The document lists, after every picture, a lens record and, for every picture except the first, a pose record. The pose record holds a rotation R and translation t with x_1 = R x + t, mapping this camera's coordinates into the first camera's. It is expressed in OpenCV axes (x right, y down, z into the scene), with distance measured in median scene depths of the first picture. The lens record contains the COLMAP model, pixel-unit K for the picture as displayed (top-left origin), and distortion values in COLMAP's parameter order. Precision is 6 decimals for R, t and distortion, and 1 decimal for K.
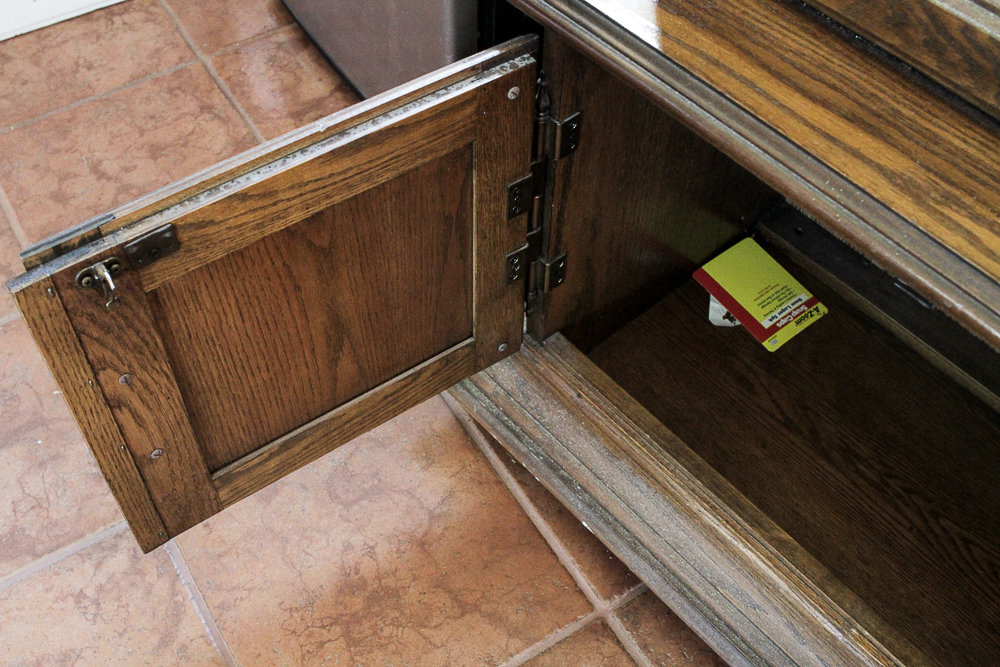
lens RADIAL K [[1115.0, 0, 494.4], [0, 1115.0, 340.9], [0, 0, 1]] dist [-0.123080, 0.105691]
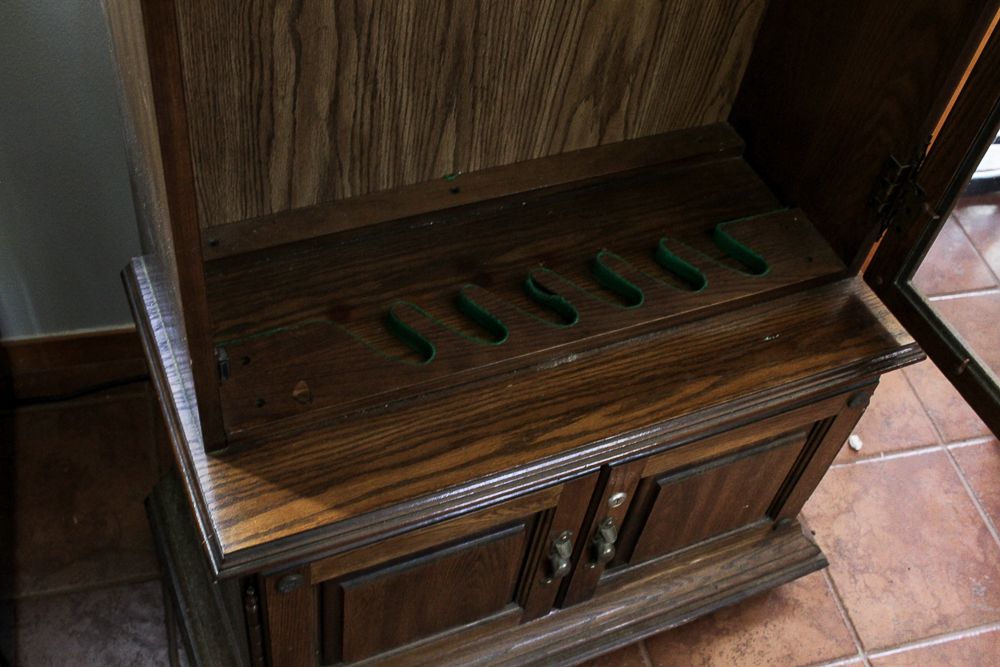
lens RADIAL K [[1115.0, 0, 494.4], [0, 1115.0, 340.9], [0, 0, 1]] dist [-0.123080, 0.105691]
pose [[0.299227, -0.722832, 0.622878, -0.566328], [0.678822, 0.620021, 0.393414, -0.881808], [-0.670570, 0.305103, 0.676201, -0.222815]]
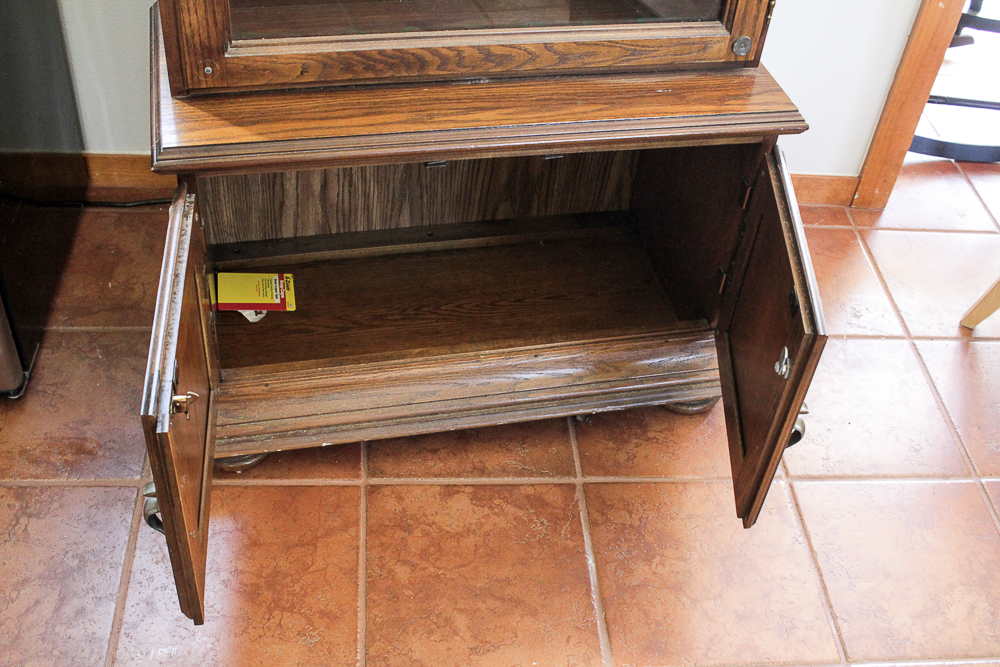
lens RADIAL K [[1115.0, 0, 494.4], [0, 1115.0, 340.9], [0, 0, 1]] dist [-0.123080, 0.105691]
pose [[0.464660, -0.591186, 0.659235, -1.123160], [0.652623, 0.731818, 0.196277, -0.136441], [-0.598477, 0.339030, 0.725868, -0.479944]]
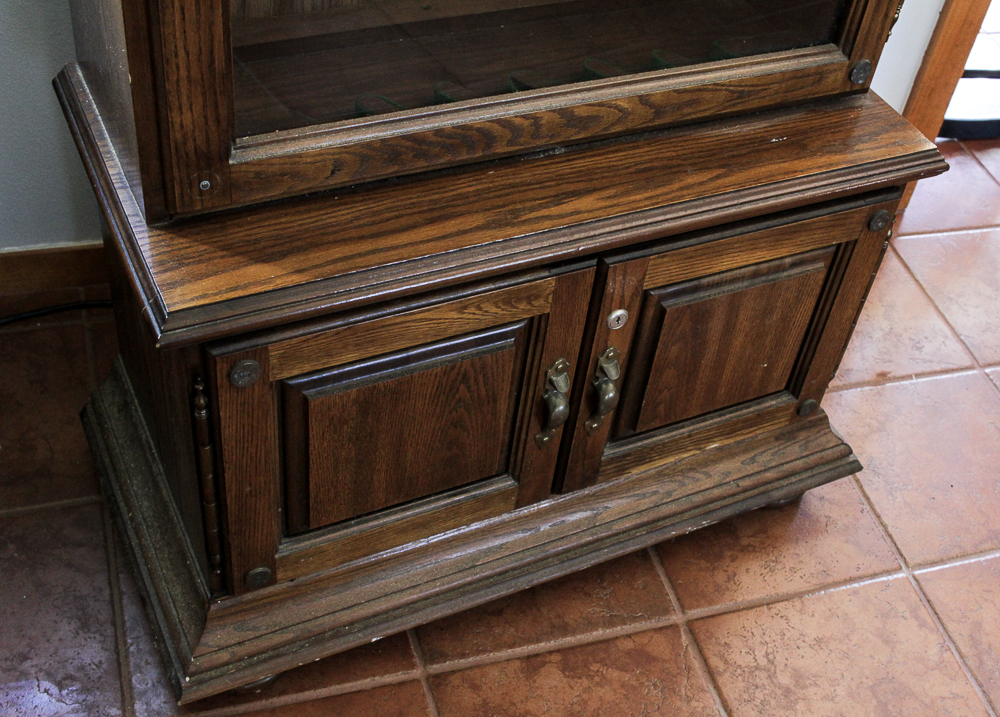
lens RADIAL K [[1245.0, 0, 554.8], [0, 1245.0, 381.2], [0, 0, 1]] dist [-0.124556, 0.095041]
pose [[0.236170, -0.675043, 0.698956, -0.906405], [0.680077, 0.628600, 0.377303, -0.556895], [-0.694060, 0.386236, 0.607538, -0.049141]]
